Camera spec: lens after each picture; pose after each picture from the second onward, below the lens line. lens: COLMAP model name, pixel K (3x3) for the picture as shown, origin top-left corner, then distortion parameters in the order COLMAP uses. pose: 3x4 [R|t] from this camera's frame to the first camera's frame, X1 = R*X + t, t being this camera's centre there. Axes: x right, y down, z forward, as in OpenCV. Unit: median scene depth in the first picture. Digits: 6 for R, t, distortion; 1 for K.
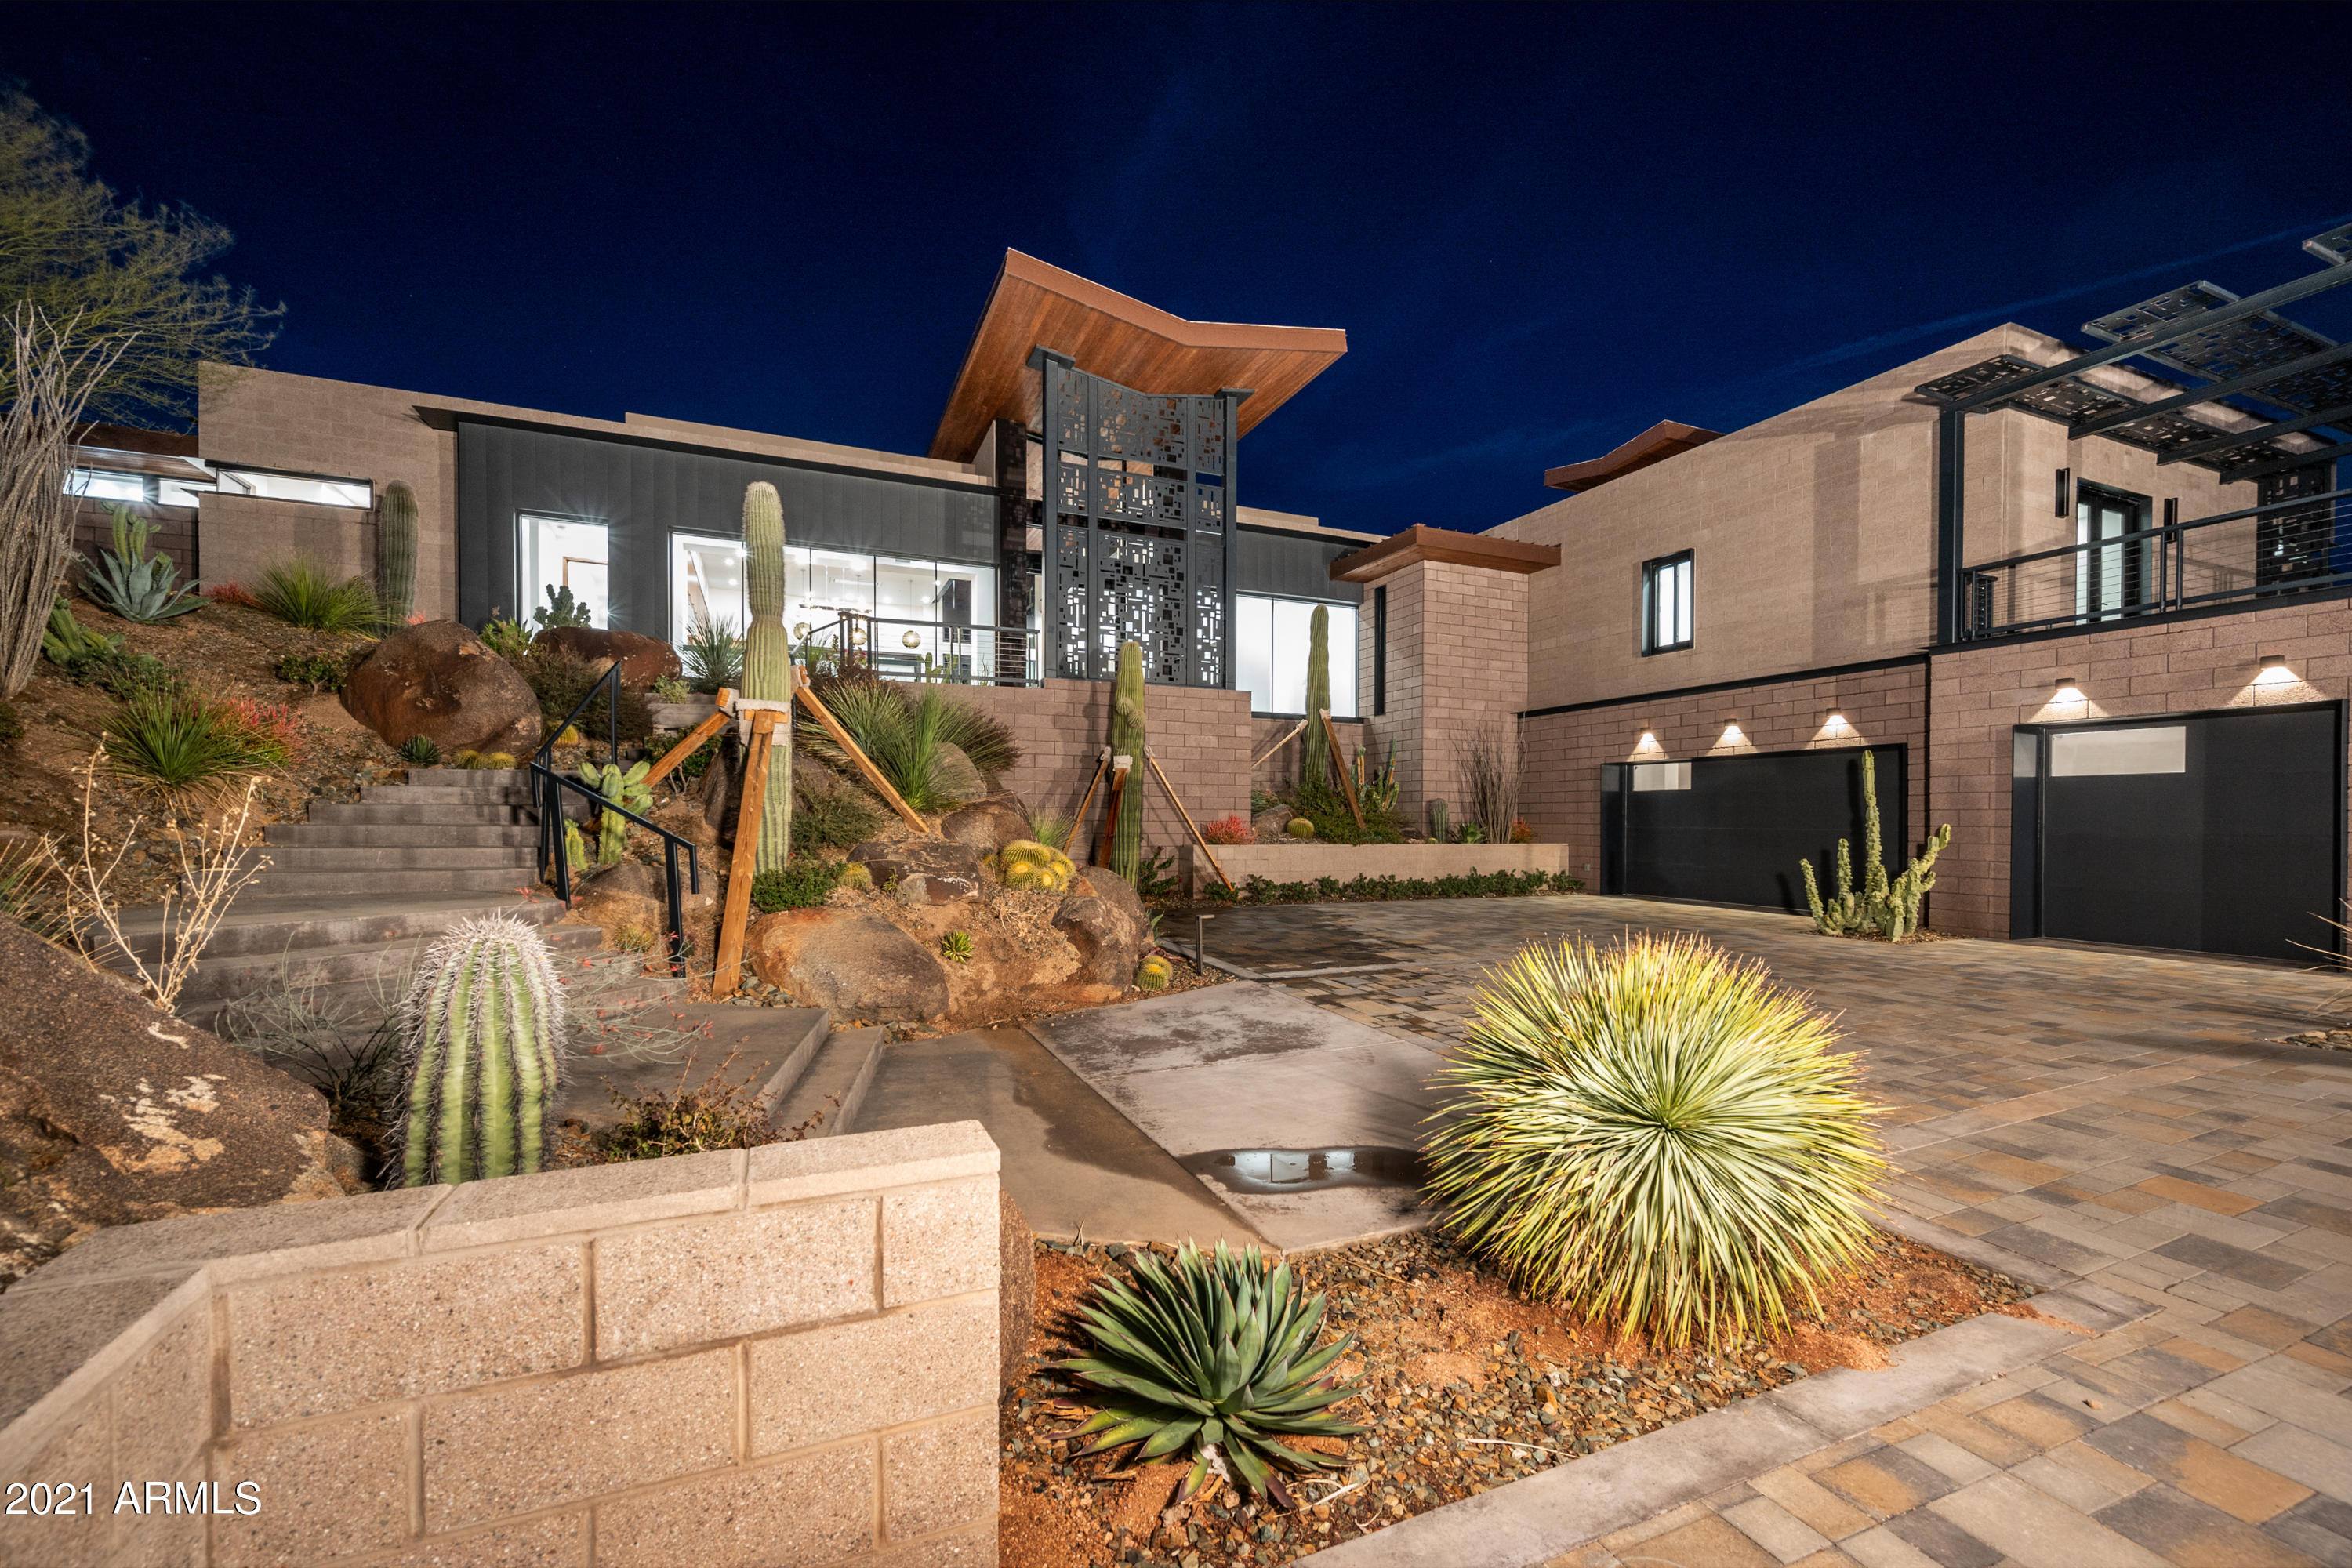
lens RADIAL K [[928.2, 0, 1204.6], [0, 928.2, 821.9], [0, 0, 1]] dist [-0.001141, 0.000056]
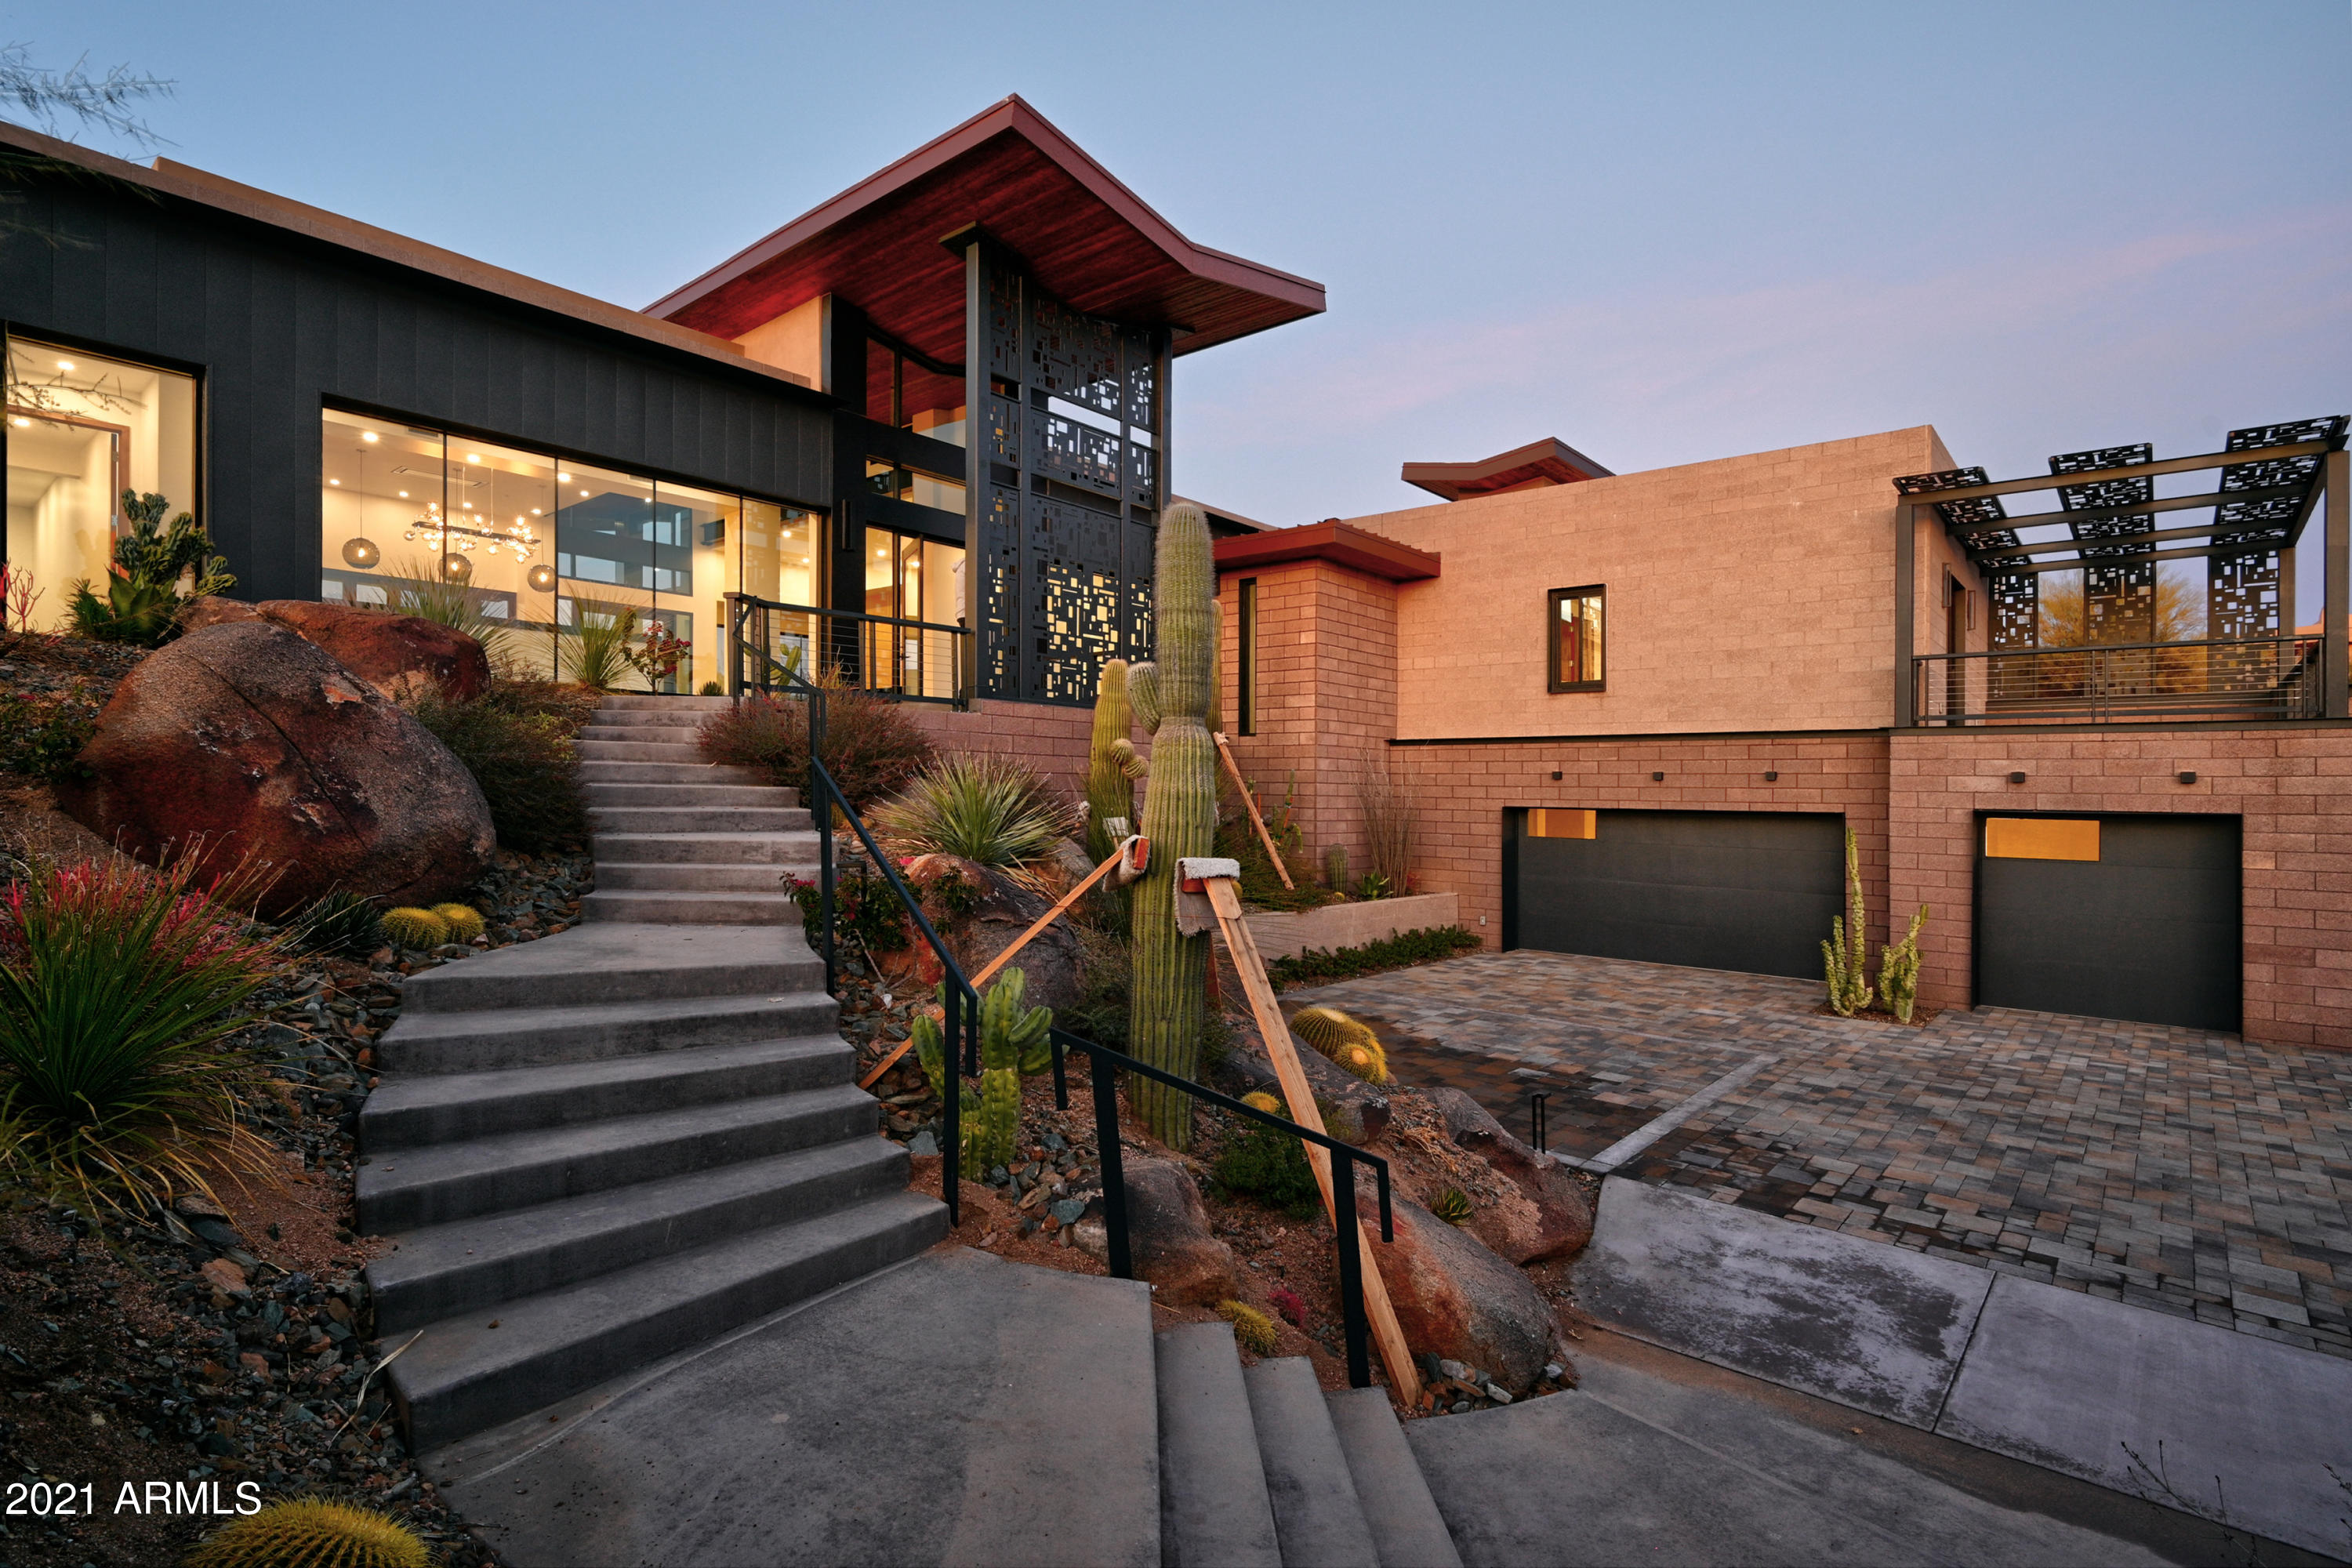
lens RADIAL K [[1141.5, 0, 1174.5], [0, 1141.5, 781.6], [0, 0, 1]] dist [0.000774, -0.000909]
pose [[0.903176, 0.017058, 0.428931, -0.579521], [-0.015204, 0.999854, -0.007748, -0.124811], [-0.429001, 0.000476, 0.903304, 0.222855]]
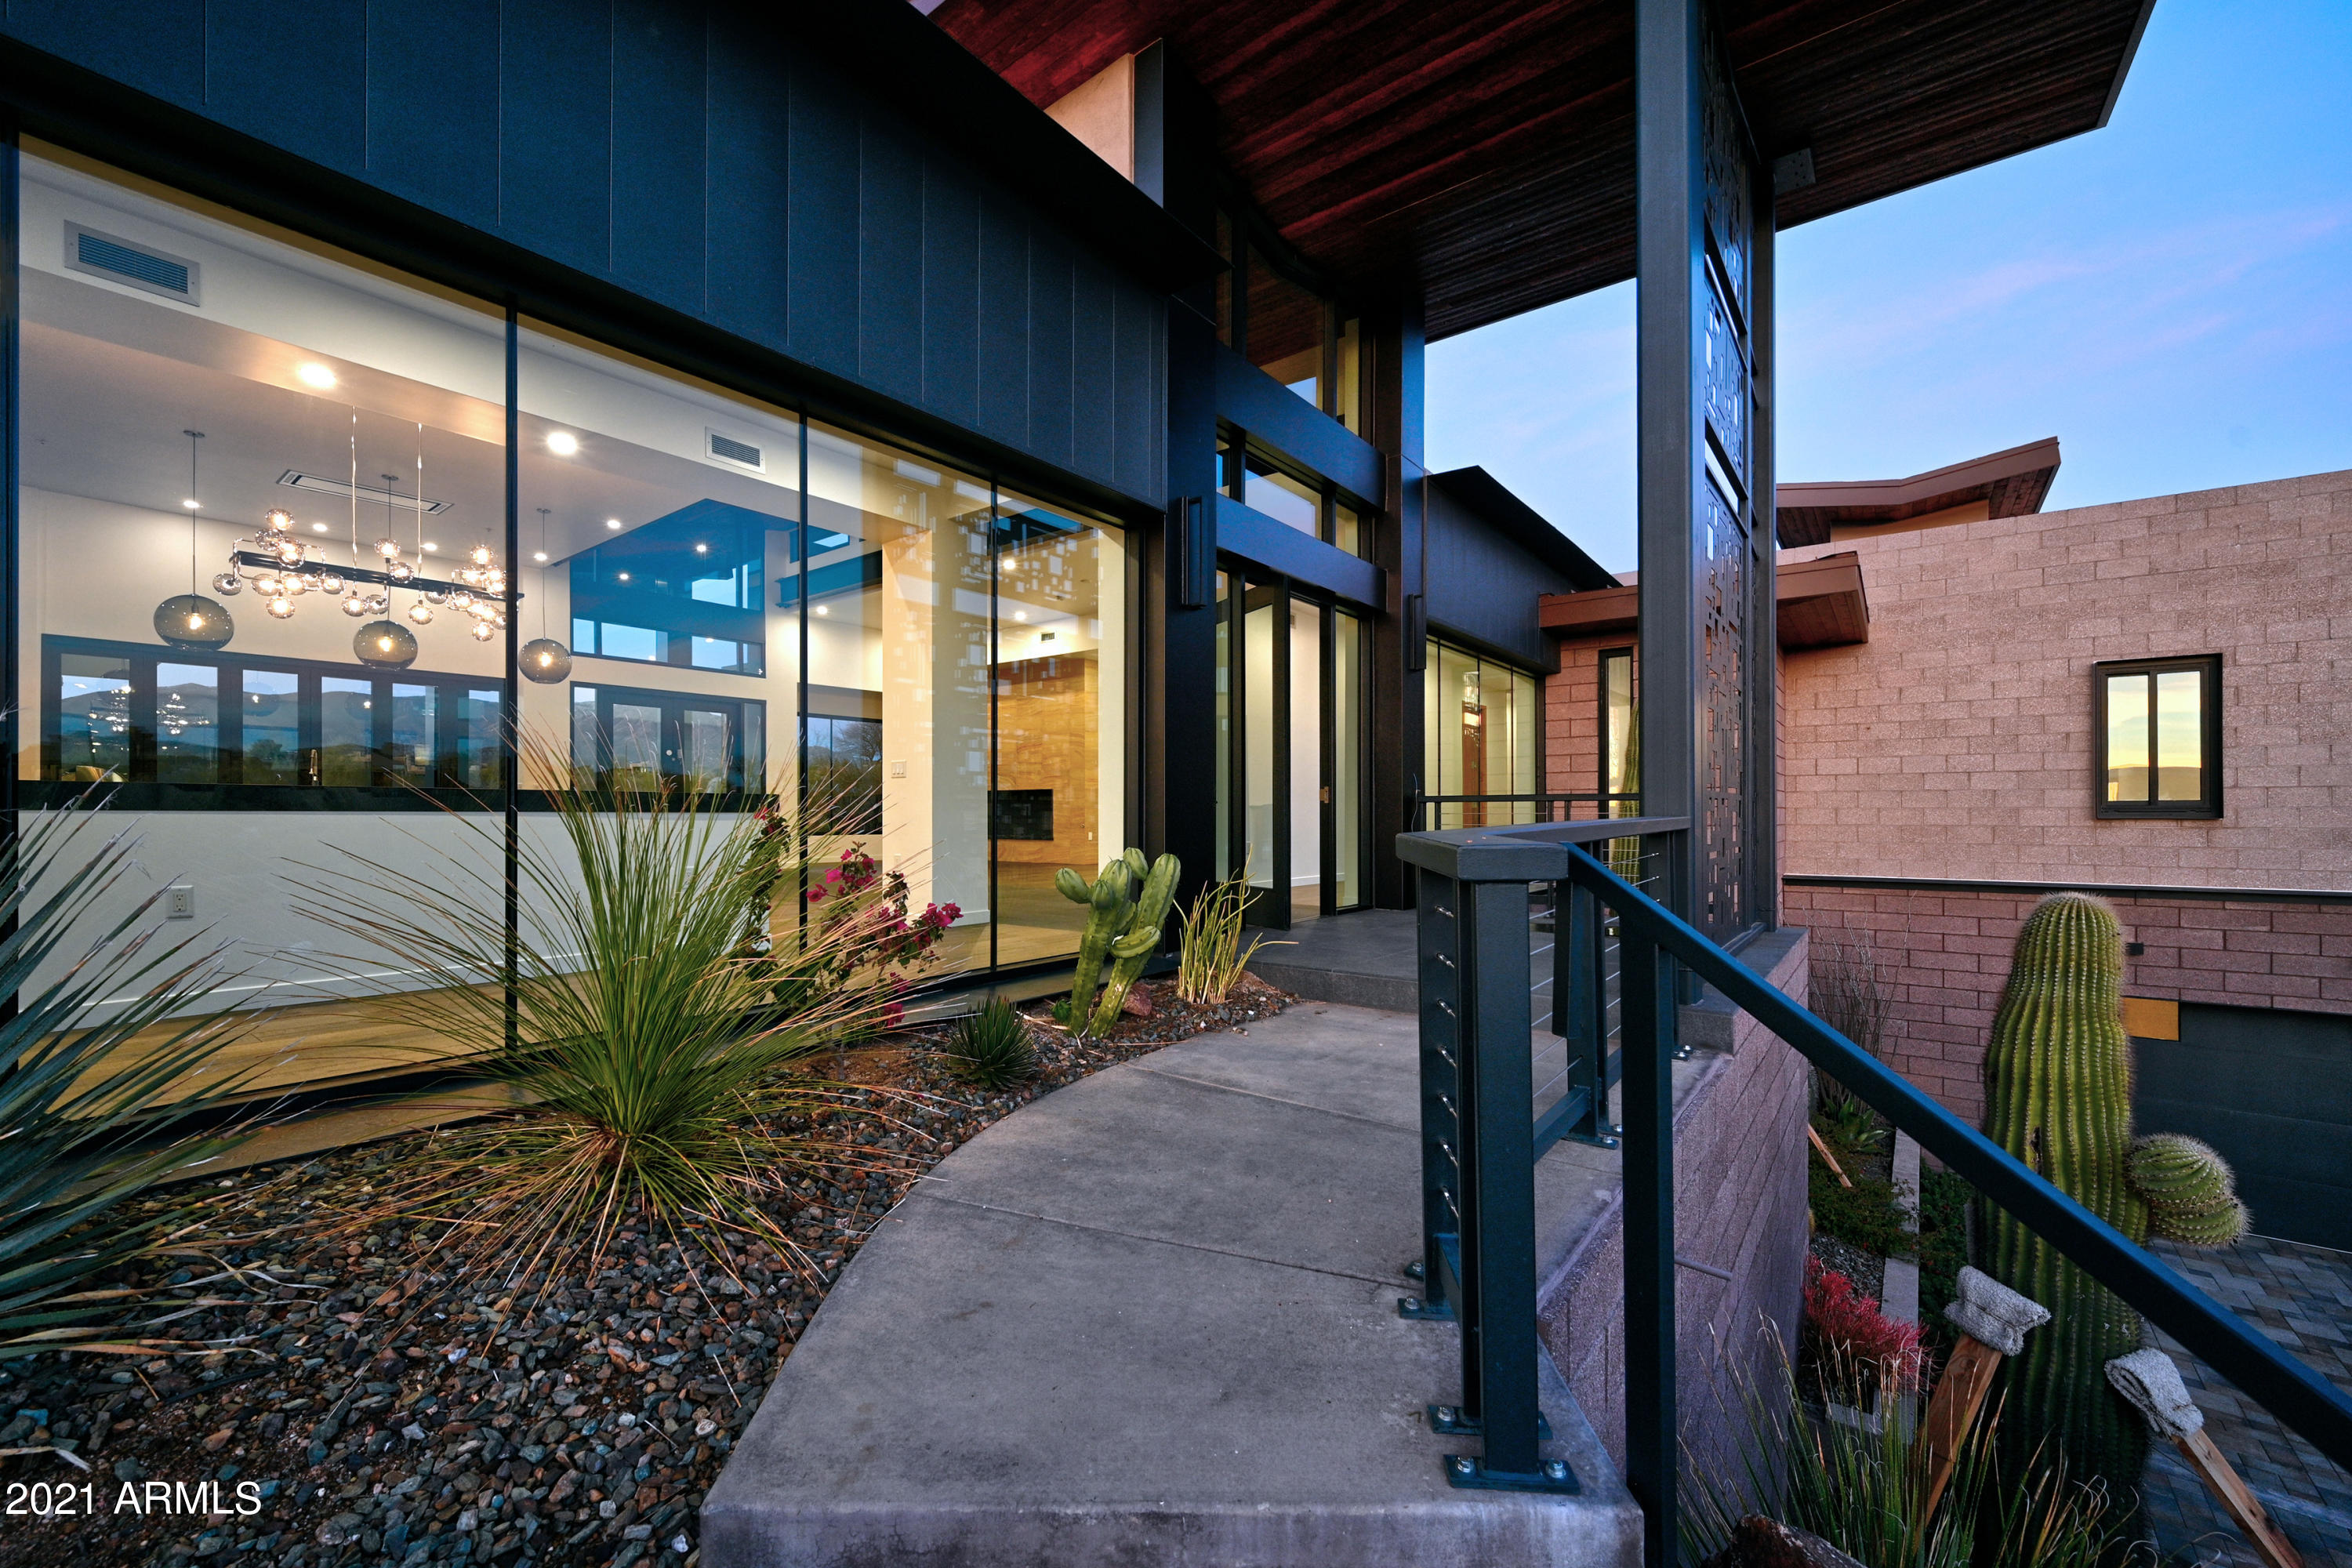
lens RADIAL K [[928.2, 0, 1118.9], [0, 928.2, 801.6], [0, 0, 1]] dist [-0.001141, 0.000056]
pose [[0.893643, 0.004930, 0.448752, -0.622962], [-0.001501, 0.999967, -0.007997, -0.314363], [-0.448777, 0.006473, 0.893620, 1.295099]]
